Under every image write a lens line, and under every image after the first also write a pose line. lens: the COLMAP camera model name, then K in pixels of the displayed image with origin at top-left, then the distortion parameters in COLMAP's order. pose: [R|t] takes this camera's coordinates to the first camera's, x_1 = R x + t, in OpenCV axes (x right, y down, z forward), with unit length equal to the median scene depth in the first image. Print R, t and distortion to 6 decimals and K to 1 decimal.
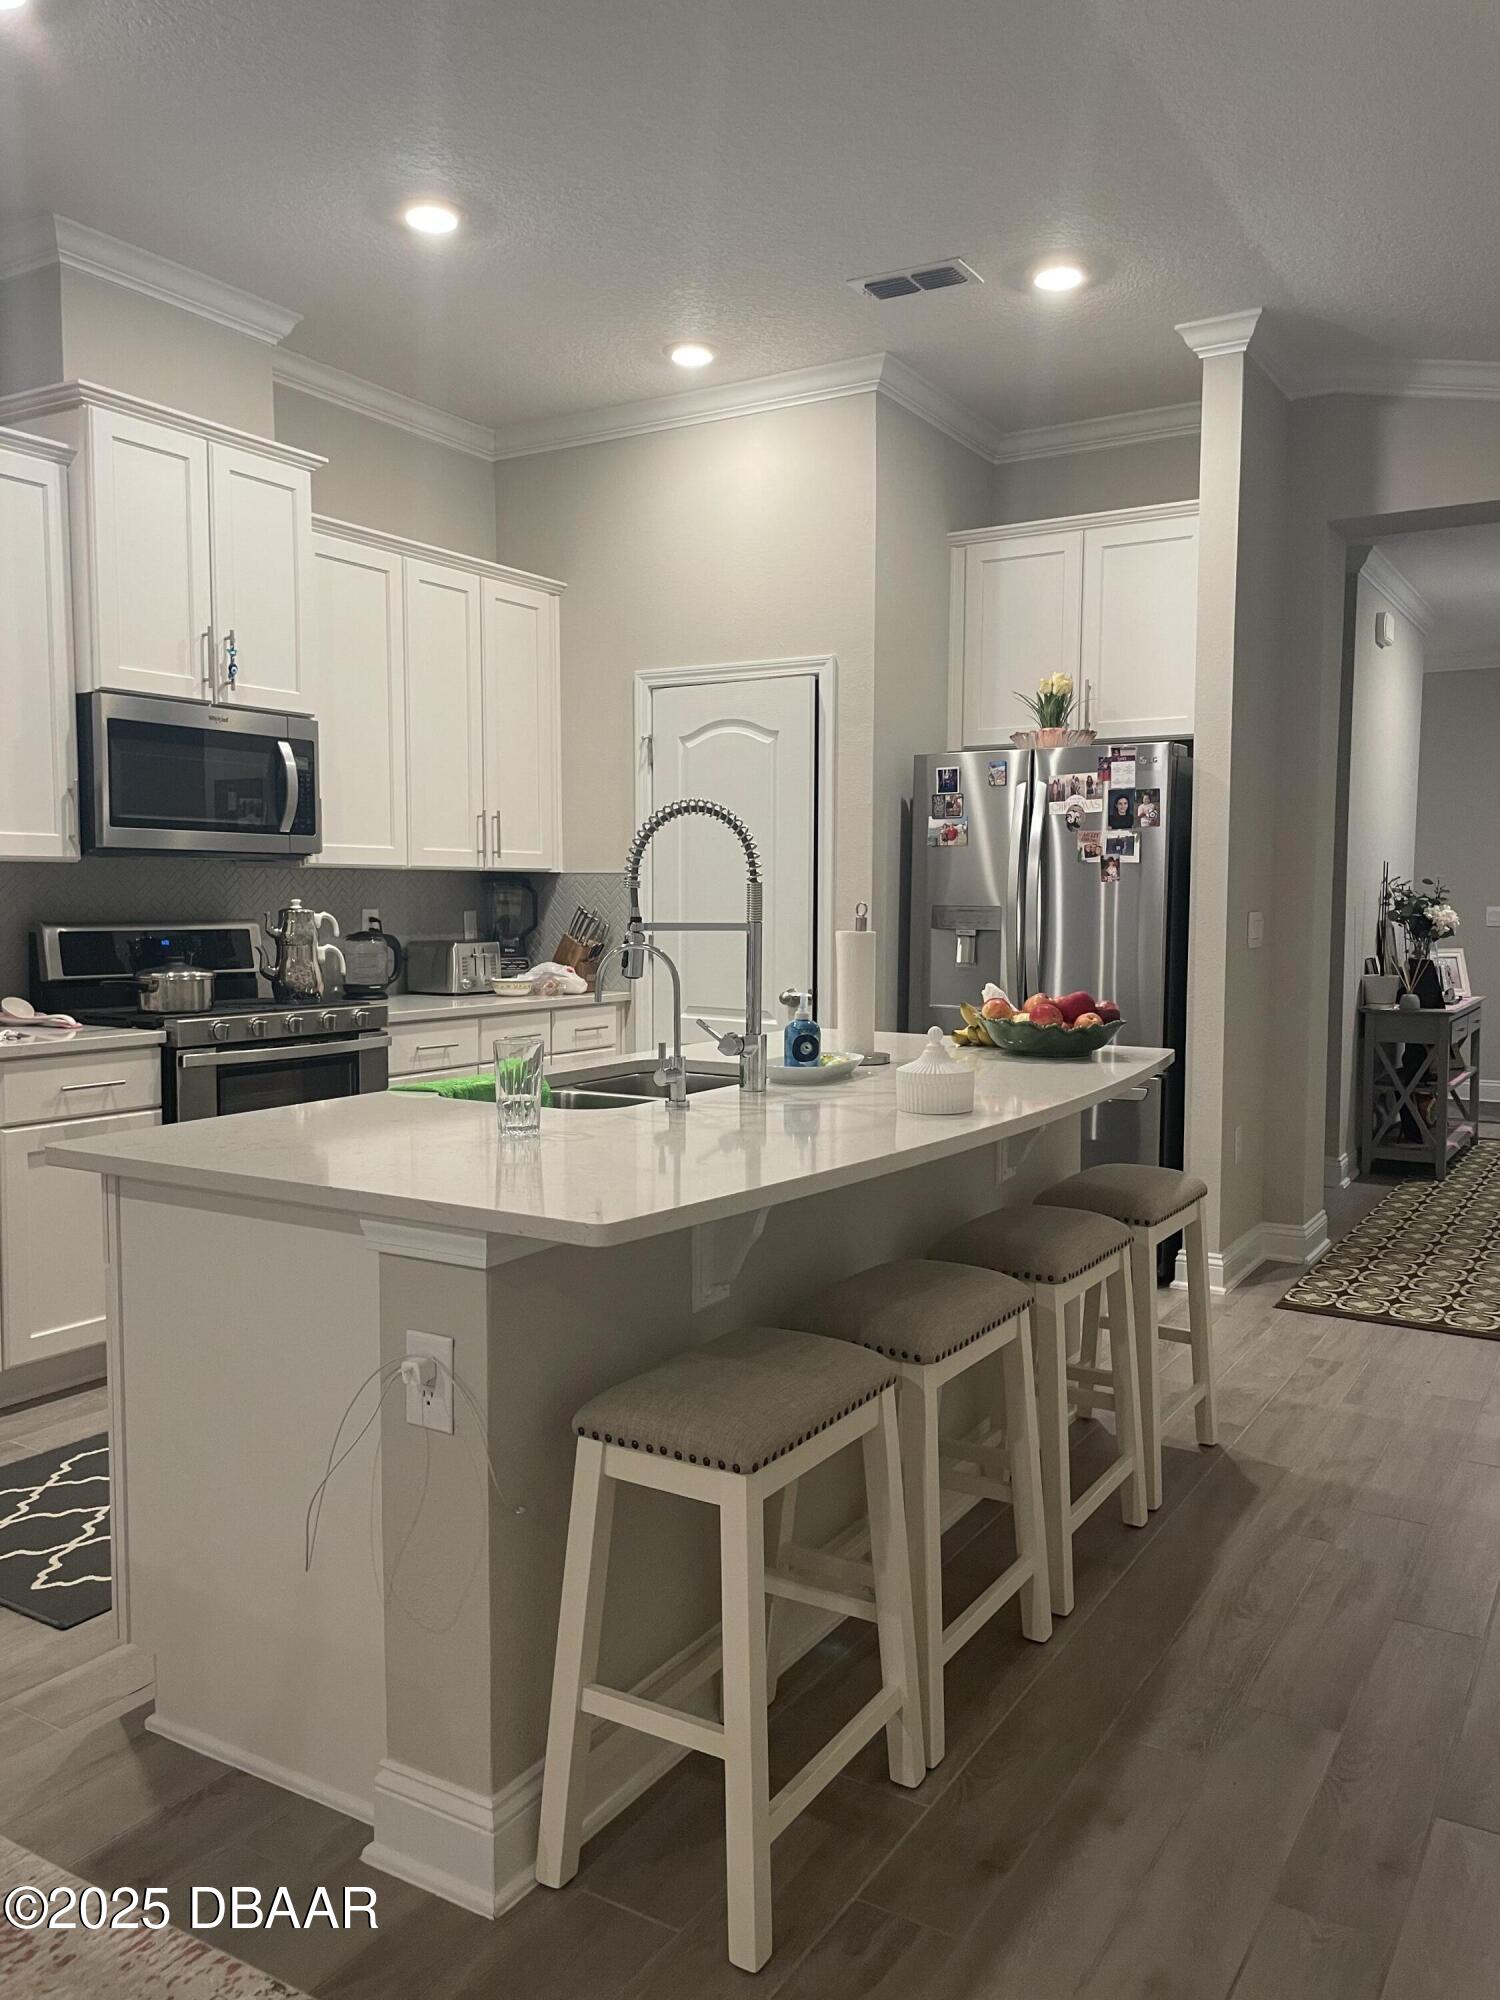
lens RADIAL K [[1525.9, 0, 775.1], [0, 1525.9, 1006.0], [0, 0, 1]] dist [0.080427, -0.105094]
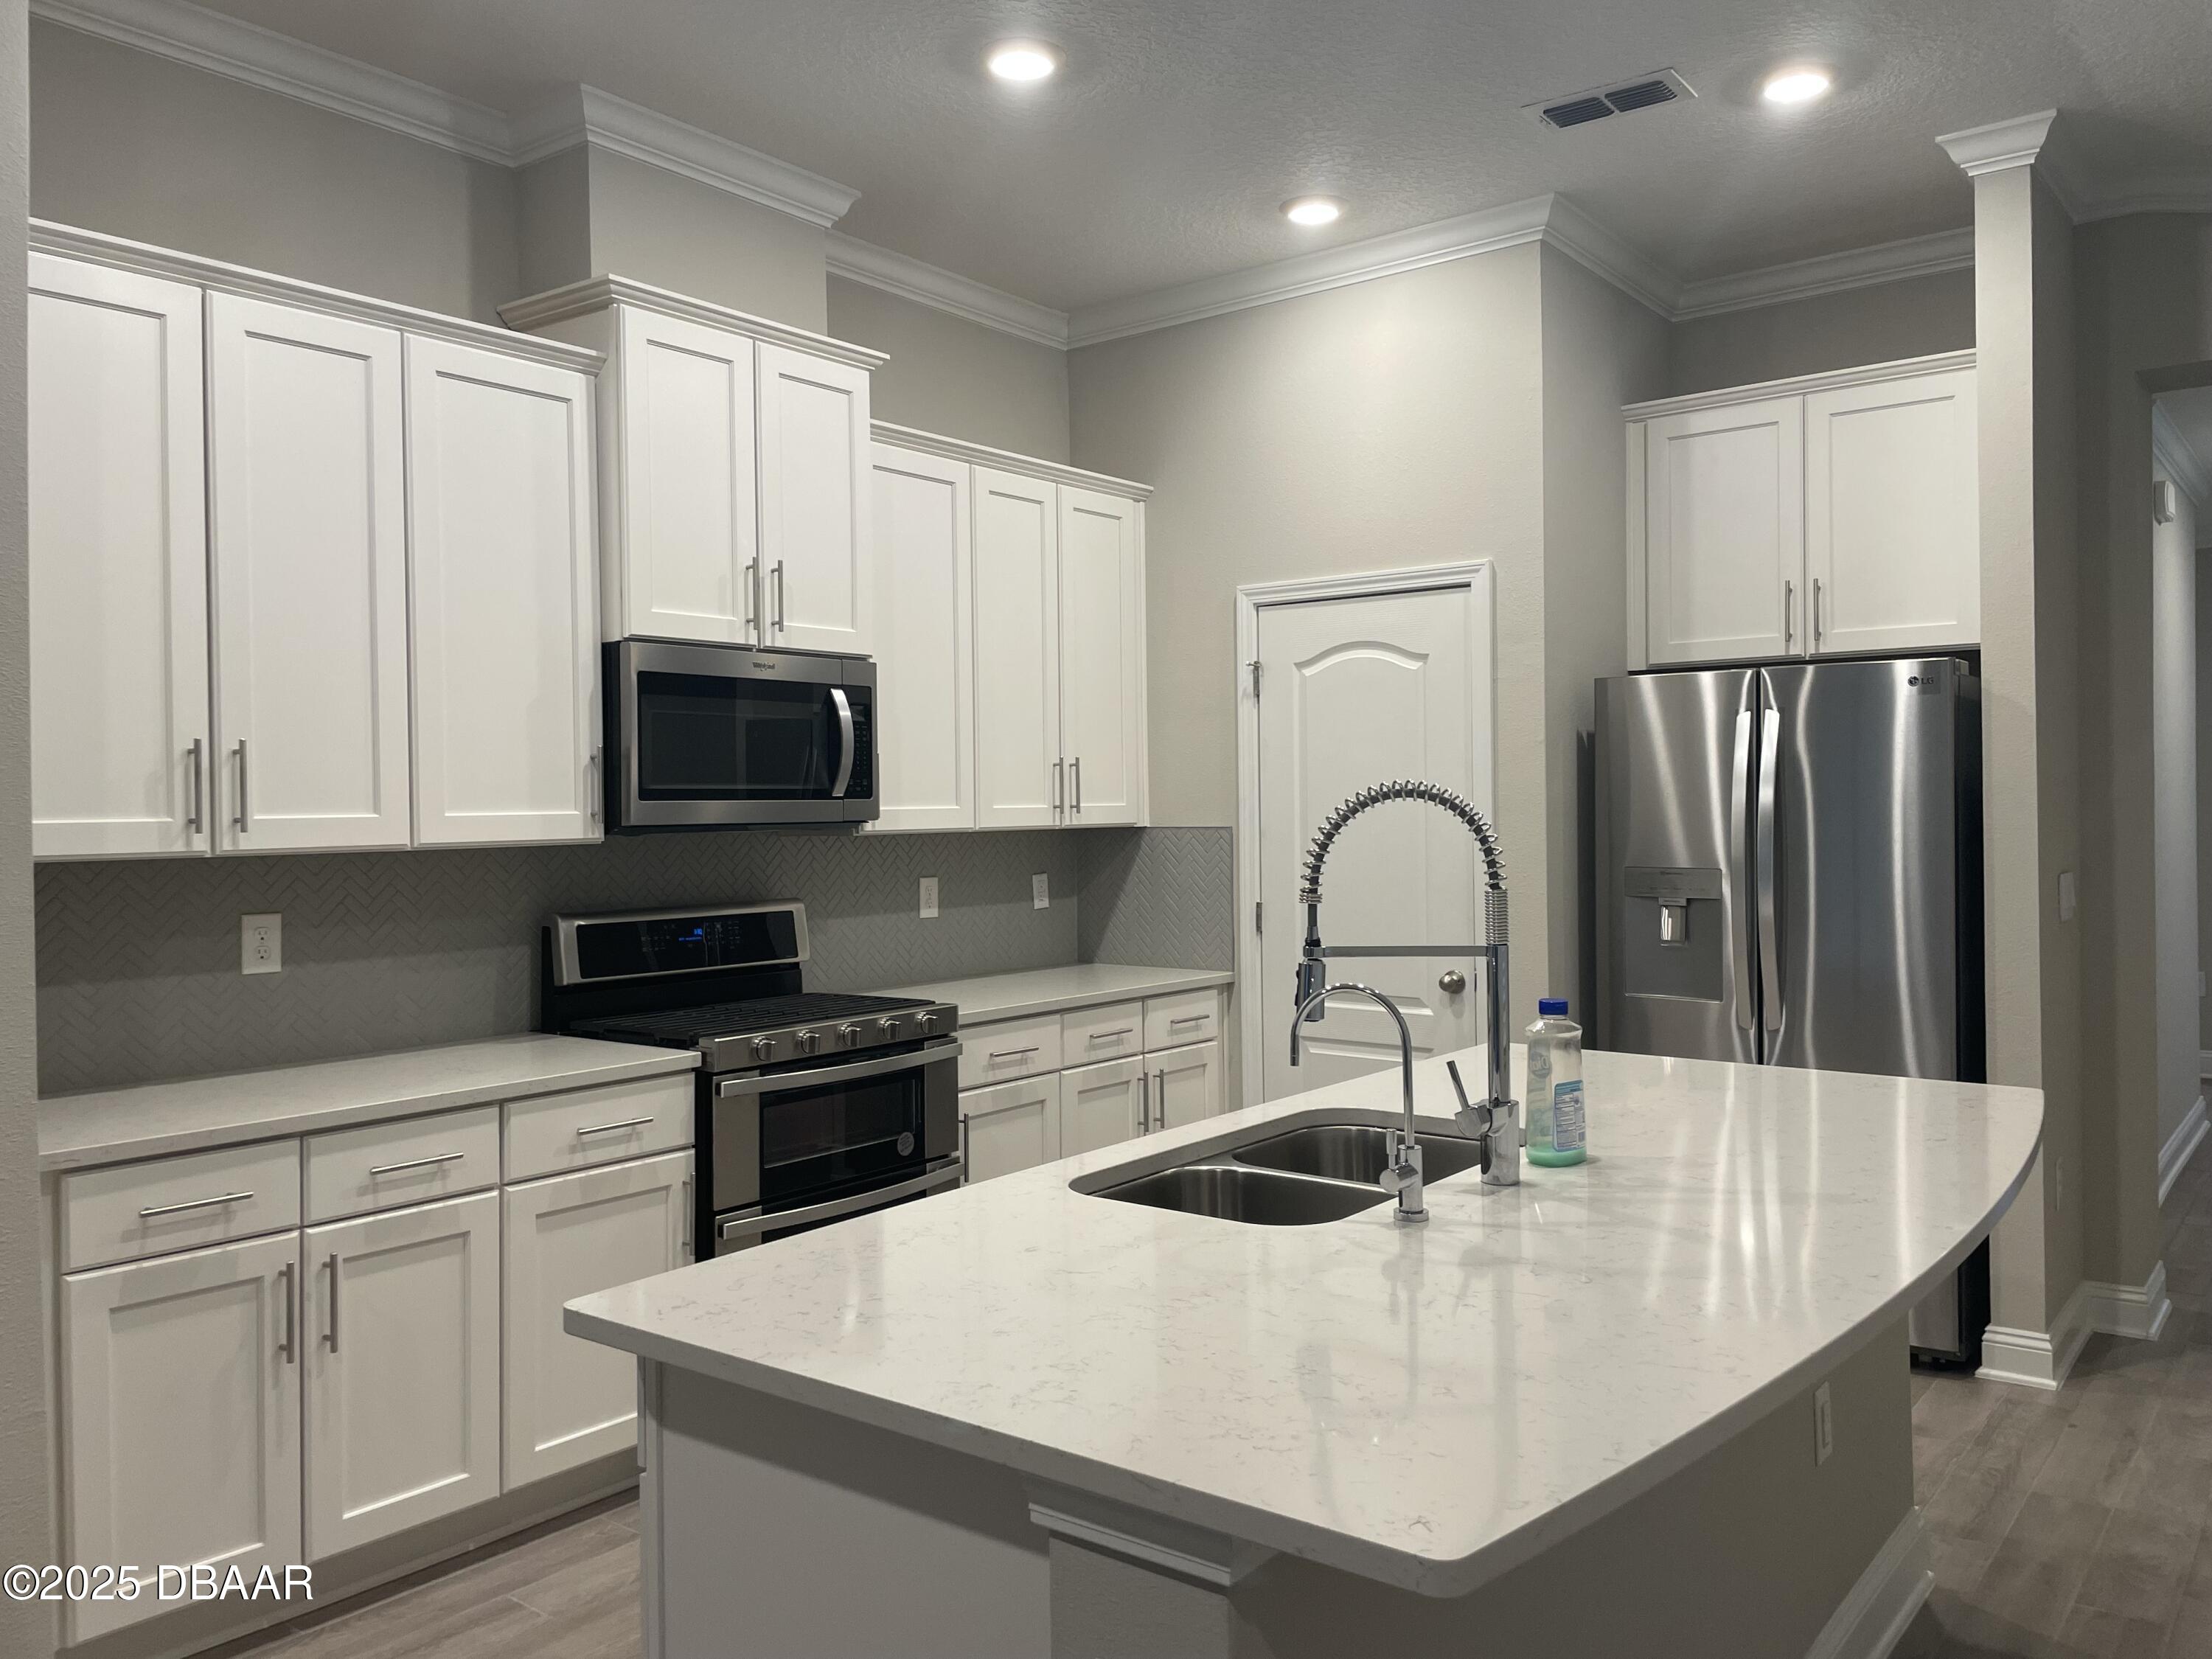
lens RADIAL K [[1687.6, 0, 1133.1], [0, 1687.6, 811.4], [0, 0, 1]] dist [0.080427, -0.105094]
pose [[0.993821, -0.016677, -0.109731, -0.064246], [0.008856, 0.997410, -0.071378, -0.041268], [0.110637, 0.069966, 0.991395, 0.121057]]
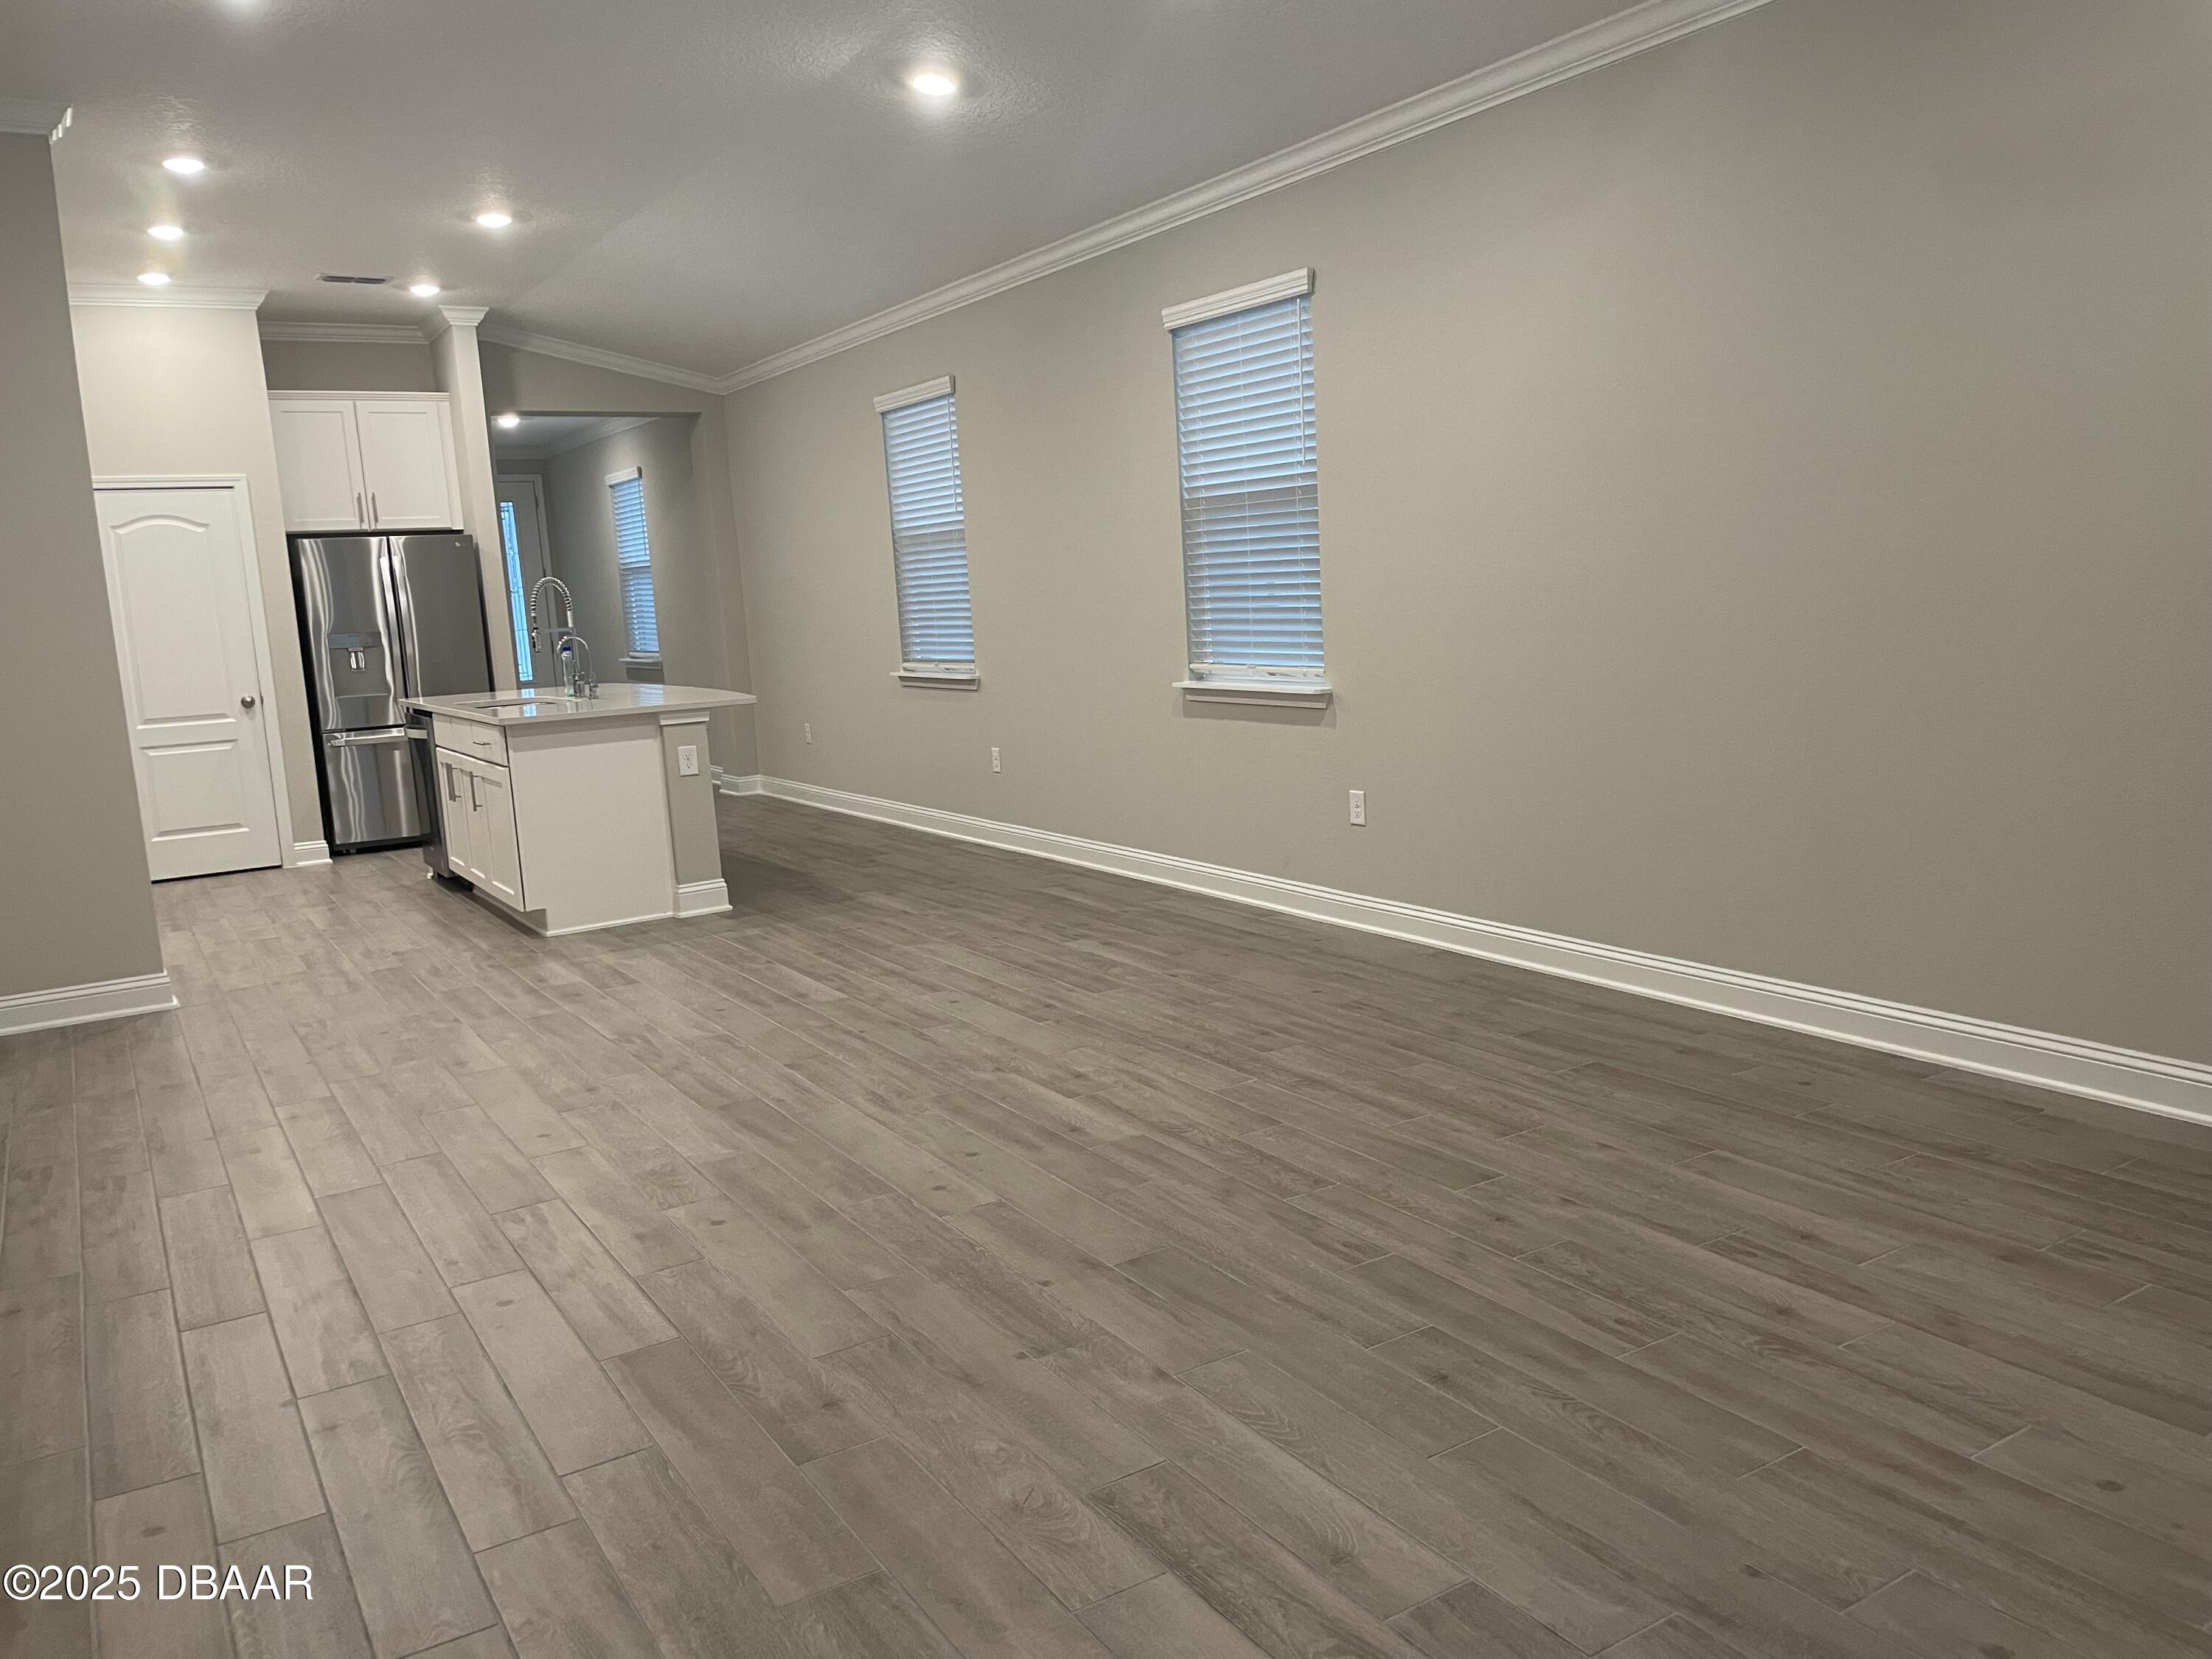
lens RADIAL K [[1687.6, 0, 1105.8], [0, 1687.6, 841.3], [0, 0, 1]] dist [0.080427, -0.105094]
pose [[0.466688, -0.163701, 0.869140, -1.333143], [0.120853, 0.985307, 0.120688, 0.035535], [-0.876126, 0.048715, 0.479614, -0.672792]]
